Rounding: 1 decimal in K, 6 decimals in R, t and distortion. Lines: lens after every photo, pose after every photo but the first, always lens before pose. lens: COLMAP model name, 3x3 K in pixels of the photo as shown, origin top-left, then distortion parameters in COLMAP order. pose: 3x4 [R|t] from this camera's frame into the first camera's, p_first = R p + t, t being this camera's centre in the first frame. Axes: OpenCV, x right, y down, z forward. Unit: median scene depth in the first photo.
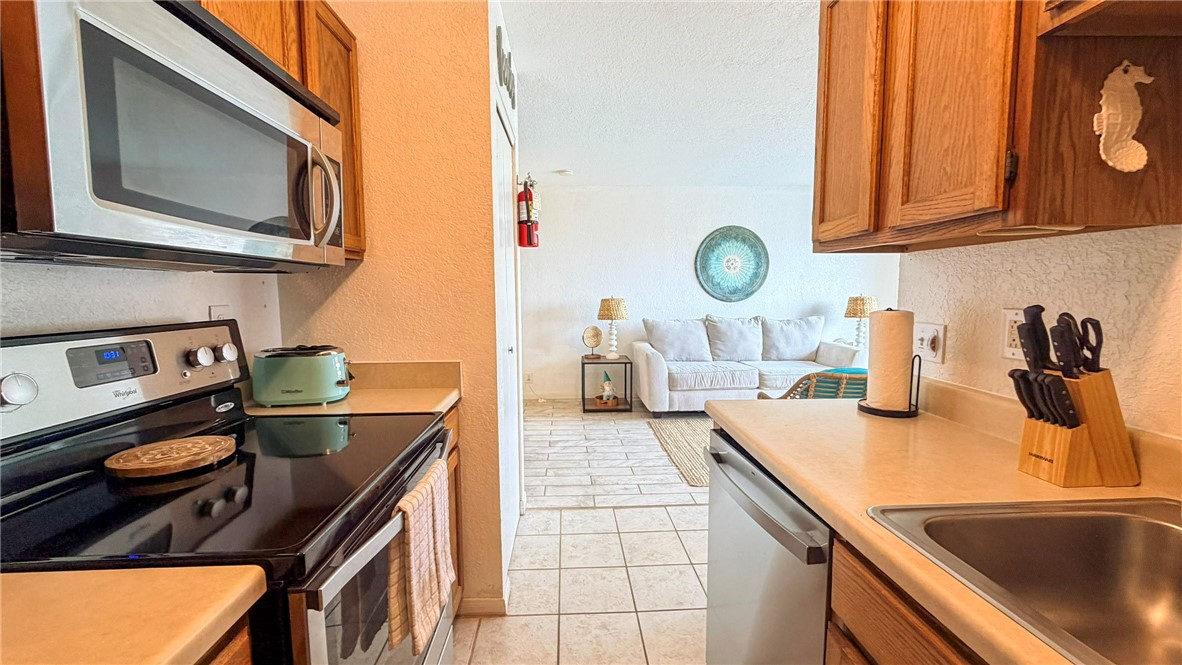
lens RADIAL K [[470.6, 0, 588.0], [0, 470.6, 333.7], [0, 0, 1]] dist [0.001334, -0.000286]
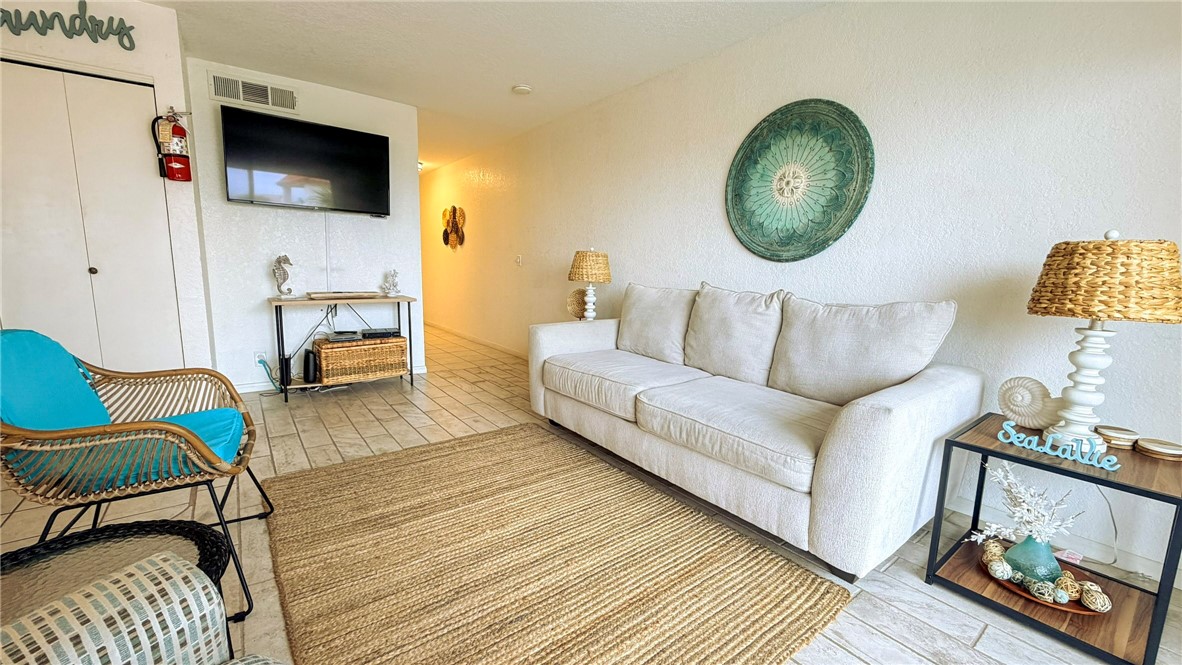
lens RADIAL K [[470.6, 0, 588.0], [0, 470.6, 333.7], [0, 0, 1]] dist [0.001334, -0.000286]
pose [[0.557572, 0.138898, -0.818426, 0.653943], [-0.100177, 0.989956, 0.099760, -0.022550], [0.824062, 0.026364, 0.565886, 0.592490]]
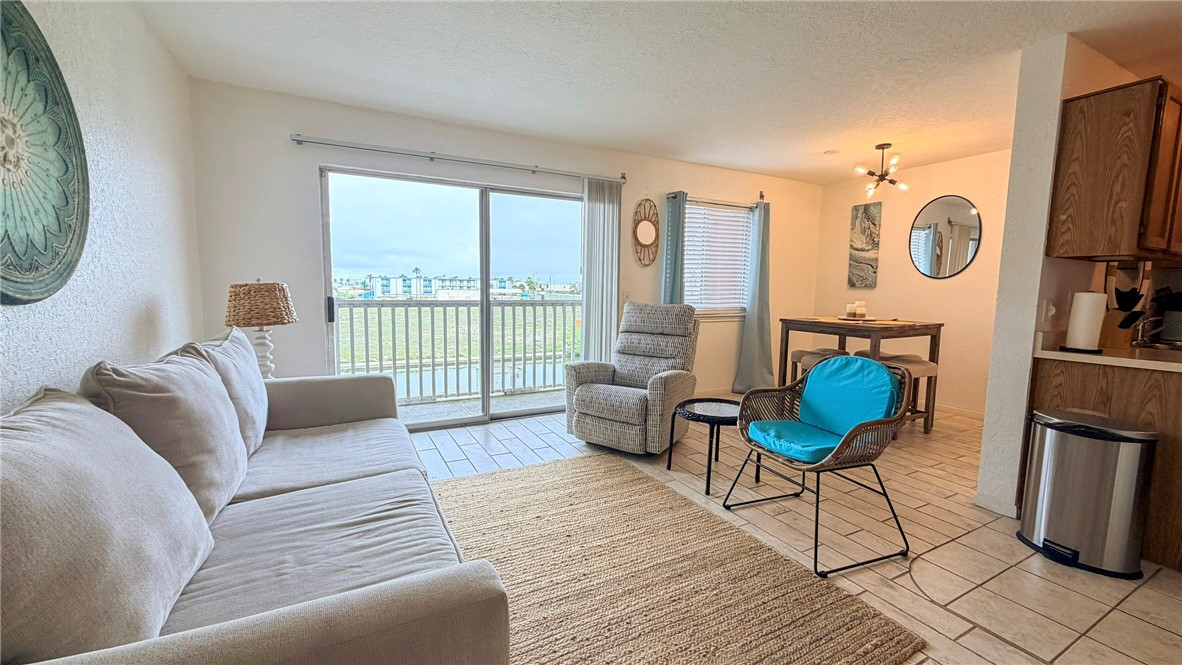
lens RADIAL K [[470.6, 0, 588.0], [0, 470.6, 333.7], [0, 0, 1]] dist [0.001334, -0.000286]
pose [[-0.423170, -0.093201, 0.901244, -0.038508], [0.069407, 0.988438, 0.134808, -0.069617], [-0.903388, 0.119600, -0.411809, 0.904446]]
